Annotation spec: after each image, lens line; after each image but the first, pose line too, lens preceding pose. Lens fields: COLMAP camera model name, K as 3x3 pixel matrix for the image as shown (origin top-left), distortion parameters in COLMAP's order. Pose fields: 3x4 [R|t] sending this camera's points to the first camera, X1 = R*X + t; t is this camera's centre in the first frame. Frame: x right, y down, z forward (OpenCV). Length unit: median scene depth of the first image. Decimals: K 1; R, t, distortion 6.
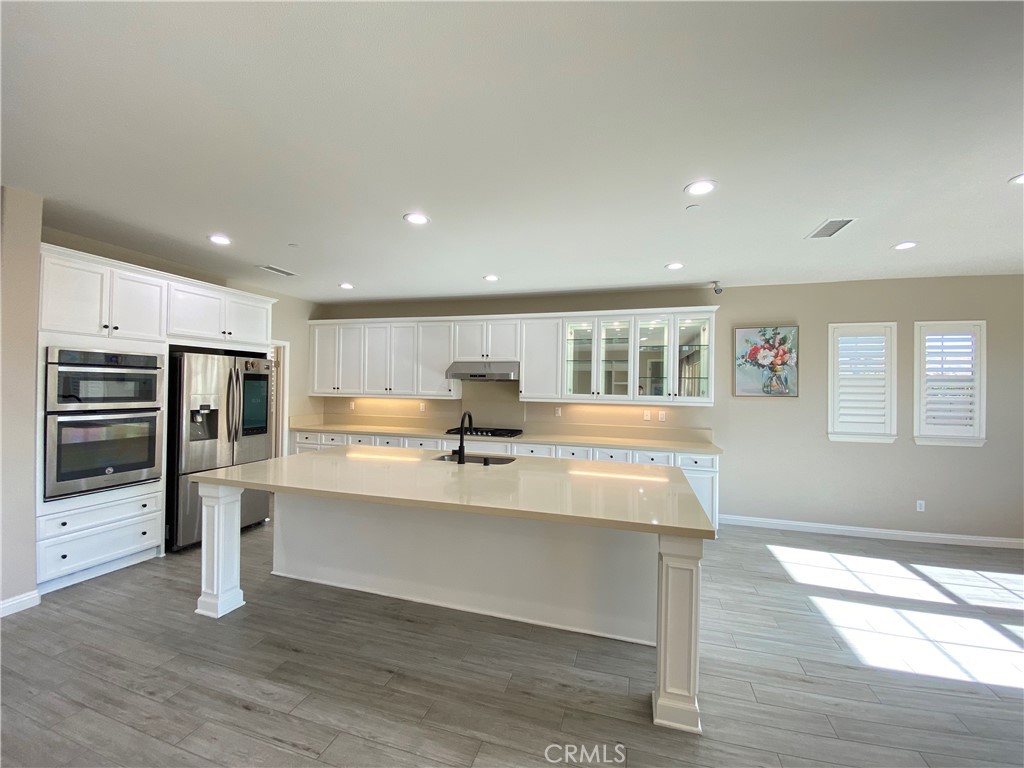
lens RADIAL K [[413.5, 0, 507.8], [0, 413.5, 384.9], [0, 0, 1]] dist [-0.007990, -0.005829]
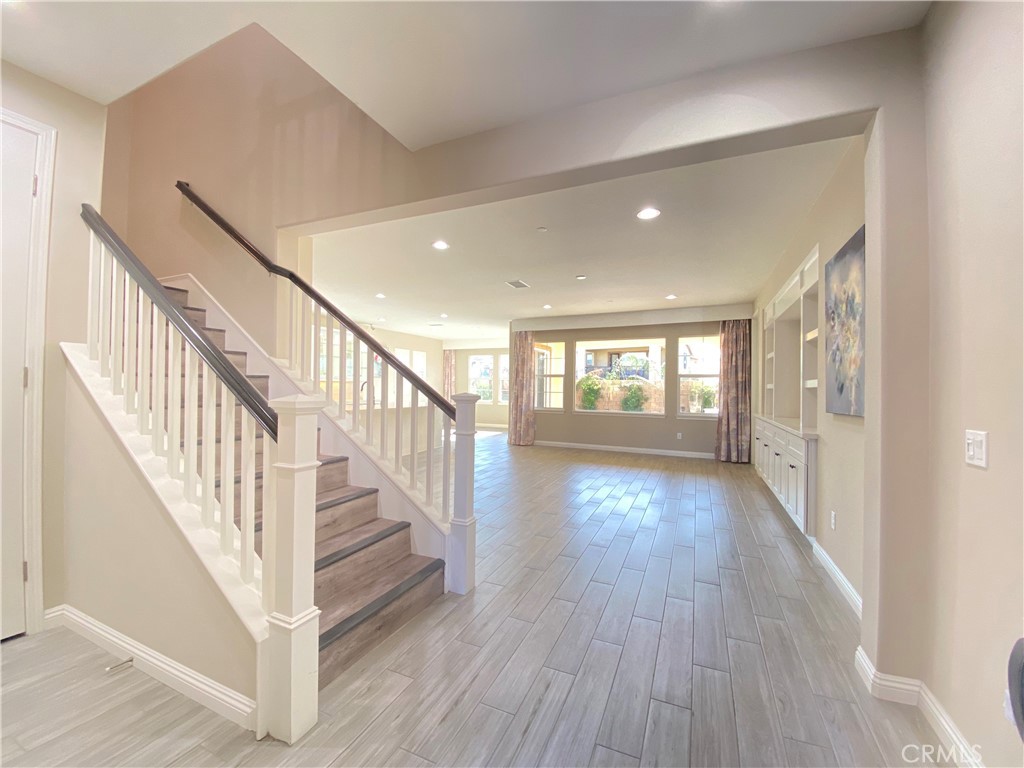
lens RADIAL K [[413.5, 0, 521.3], [0, 413.5, 384.7], [0, 0, 1]] dist [-0.007990, -0.005829]
pose [[0.104047, -0.006149, 0.994553, -1.575106], [-0.018675, 0.999793, 0.008135, 0.036400], [-0.994397, -0.019420, 0.103911, -0.019508]]
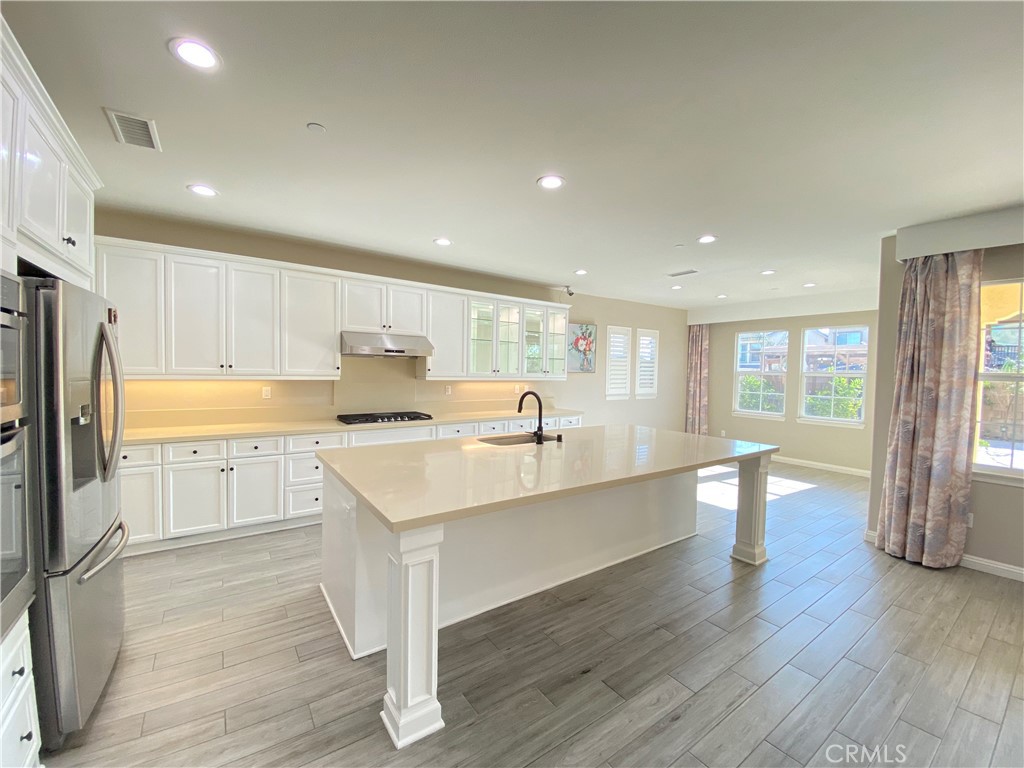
lens RADIAL K [[413.5, 0, 508.5], [0, 413.5, 387.8], [0, 0, 1]] dist [-0.007990, -0.005829]
pose [[0.621777, -0.037952, 0.782274, -0.650983], [-0.014326, 0.998107, 0.059809, -0.001931], [-0.783063, -0.048394, 0.620056, 0.314151]]
